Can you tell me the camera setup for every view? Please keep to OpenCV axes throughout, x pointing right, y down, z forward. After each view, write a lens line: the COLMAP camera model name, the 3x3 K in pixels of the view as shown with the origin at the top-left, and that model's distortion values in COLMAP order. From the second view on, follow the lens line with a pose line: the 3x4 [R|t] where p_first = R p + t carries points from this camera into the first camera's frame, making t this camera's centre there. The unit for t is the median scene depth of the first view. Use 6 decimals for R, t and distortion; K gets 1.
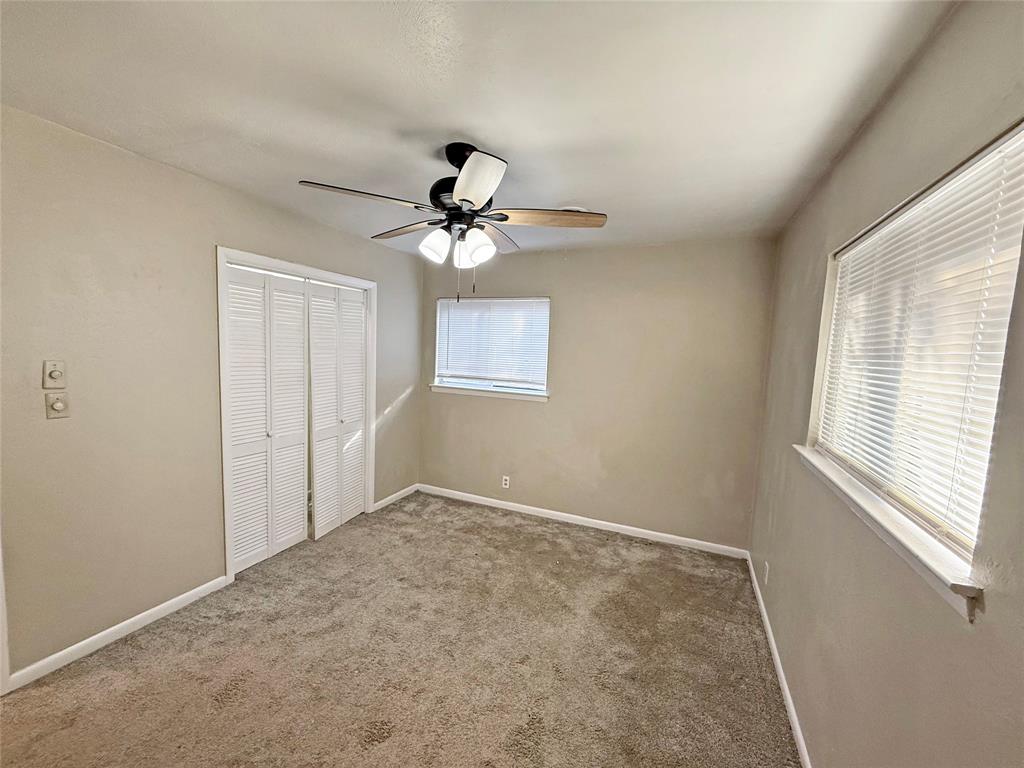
lens RADIAL K [[409.9, 0, 507.8], [0, 409.9, 384.0], [0, 0, 1]] dist [0.003596, 0.000657]
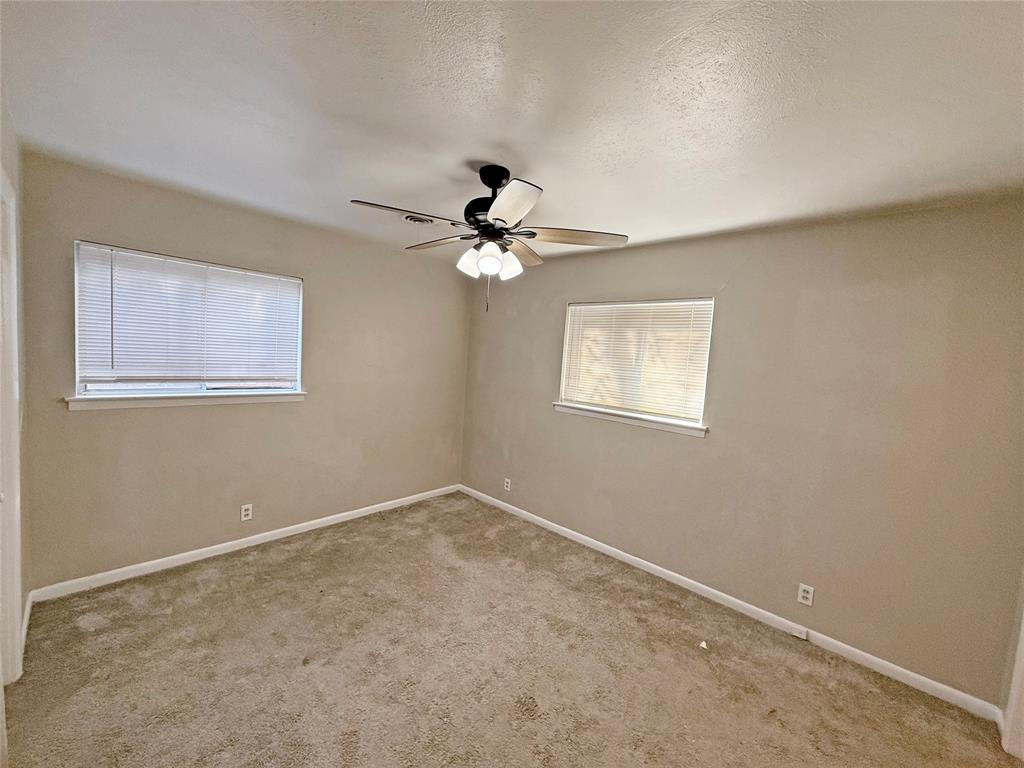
lens RADIAL K [[409.9, 0, 509.8], [0, 409.9, 384.6], [0, 0, 1]] dist [0.003596, 0.000657]
pose [[0.321265, -0.089462, 0.942754, -0.587226], [0.031146, 0.995987, 0.083899, -0.049988], [-0.946477, 0.002409, 0.322762, 0.309848]]
